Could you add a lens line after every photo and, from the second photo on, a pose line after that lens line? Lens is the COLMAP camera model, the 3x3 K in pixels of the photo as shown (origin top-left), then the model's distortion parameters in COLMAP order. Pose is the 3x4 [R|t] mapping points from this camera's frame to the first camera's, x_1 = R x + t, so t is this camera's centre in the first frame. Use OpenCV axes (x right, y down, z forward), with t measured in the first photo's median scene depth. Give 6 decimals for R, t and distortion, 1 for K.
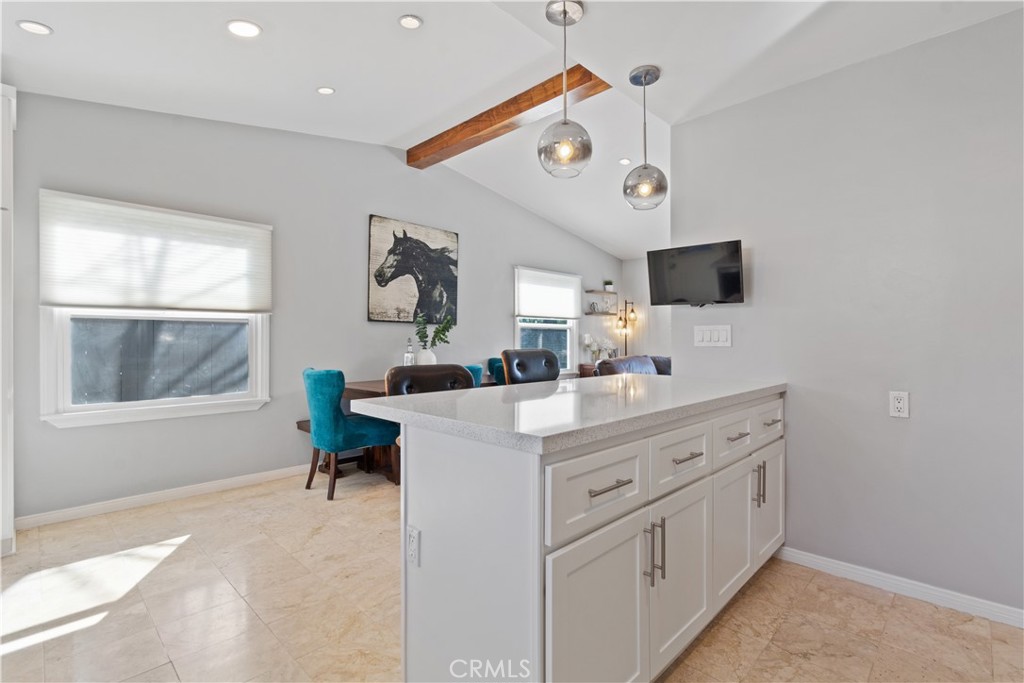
lens RADIAL K [[472.5, 0, 512.0], [0, 472.5, 341.5], [0, 0, 1]] dist [-0.001771, -0.000304]
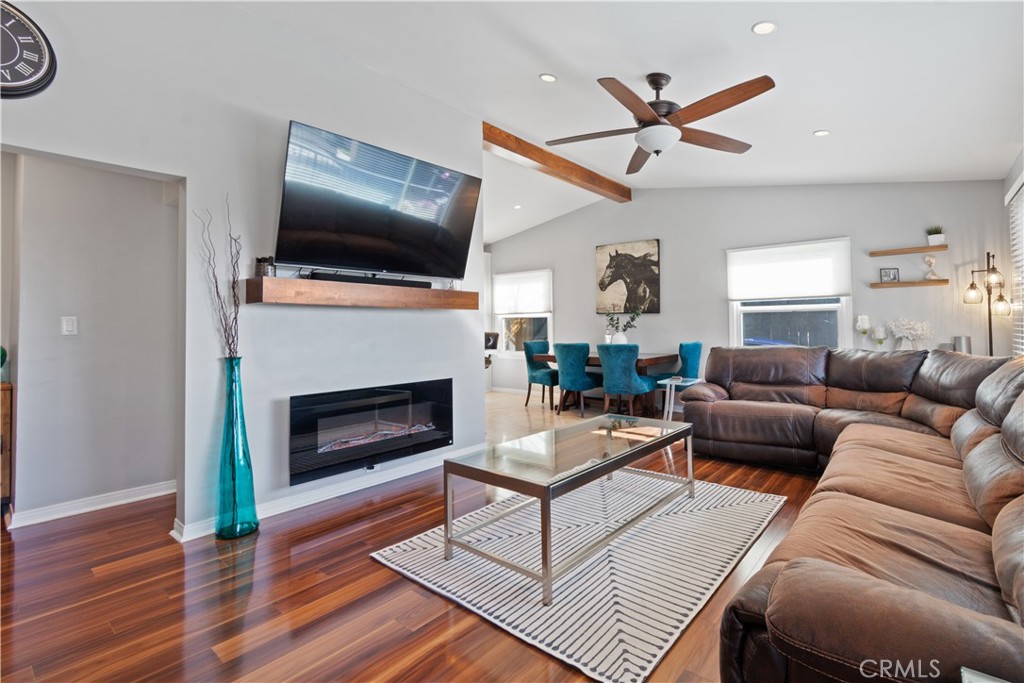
lens RADIAL K [[465.4, 0, 540.7], [0, 465.4, 314.4], [0, 0, 1]] dist [0.003143, 0.000318]
pose [[0.096729, -0.024903, -0.994999, 1.176163], [0.008497, 0.999671, -0.024194, -0.005845], [0.995275, -0.006114, 0.096908, 0.640427]]
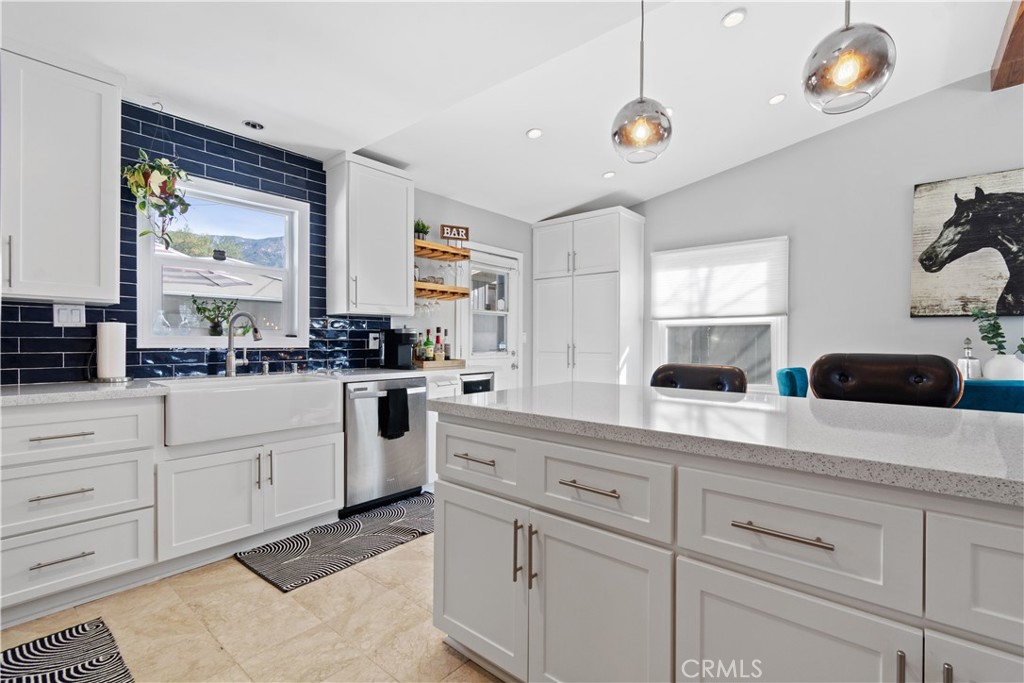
lens RADIAL K [[447.4, 0, 554.0], [0, 447.4, 344.7], [0, 0, 1]] dist [0.001476, 0.000342]
pose [[0.127307, 0.012524, -0.991784, 0.372291], [-0.004851, 0.999916, 0.012004, -0.002229], [0.991851, 0.003283, 0.127357, 0.281403]]
